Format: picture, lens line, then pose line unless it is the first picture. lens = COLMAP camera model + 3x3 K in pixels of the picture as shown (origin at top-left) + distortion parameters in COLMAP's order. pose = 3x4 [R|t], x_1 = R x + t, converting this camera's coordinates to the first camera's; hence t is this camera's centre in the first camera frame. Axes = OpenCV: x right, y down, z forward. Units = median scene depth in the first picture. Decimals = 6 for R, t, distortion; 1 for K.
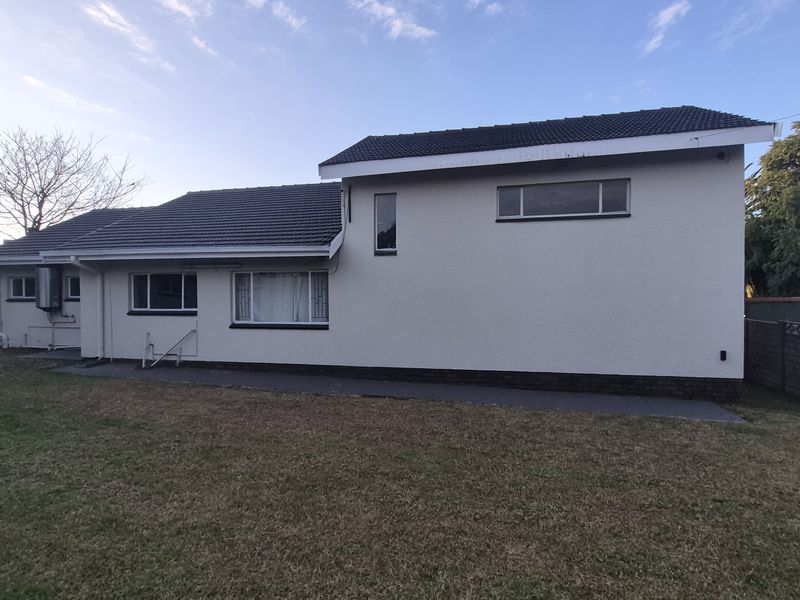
lens RADIAL K [[425.3, 0, 400.0], [0, 425.3, 300.0], [0, 0, 1]] dist [0.012705, -0.000144]
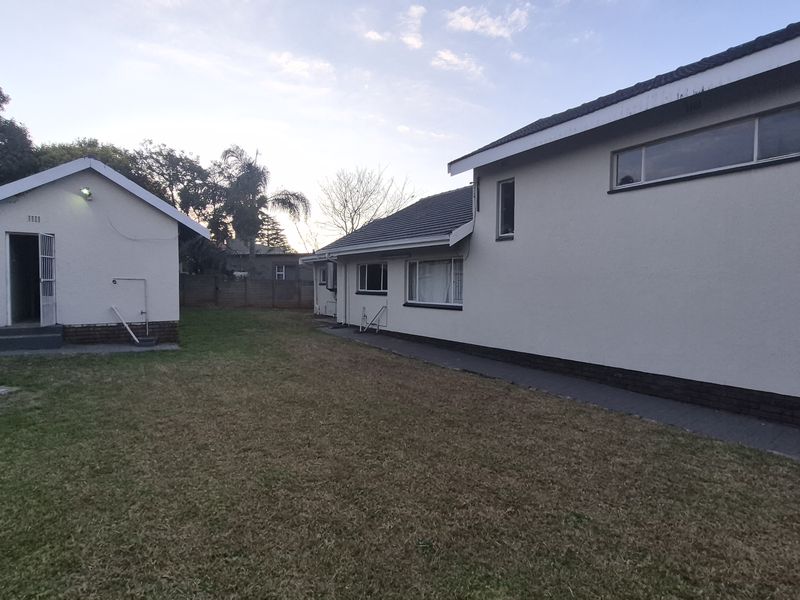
lens RADIAL K [[425.3, 0, 400.0], [0, 425.3, 300.0], [0, 0, 1]] dist [0.012705, -0.000144]
pose [[0.739638, 0.032552, -0.672218, 0.443420], [-0.020269, 0.999454, 0.026097, 0.016040], [0.672700, -0.005677, 0.739894, 0.067475]]
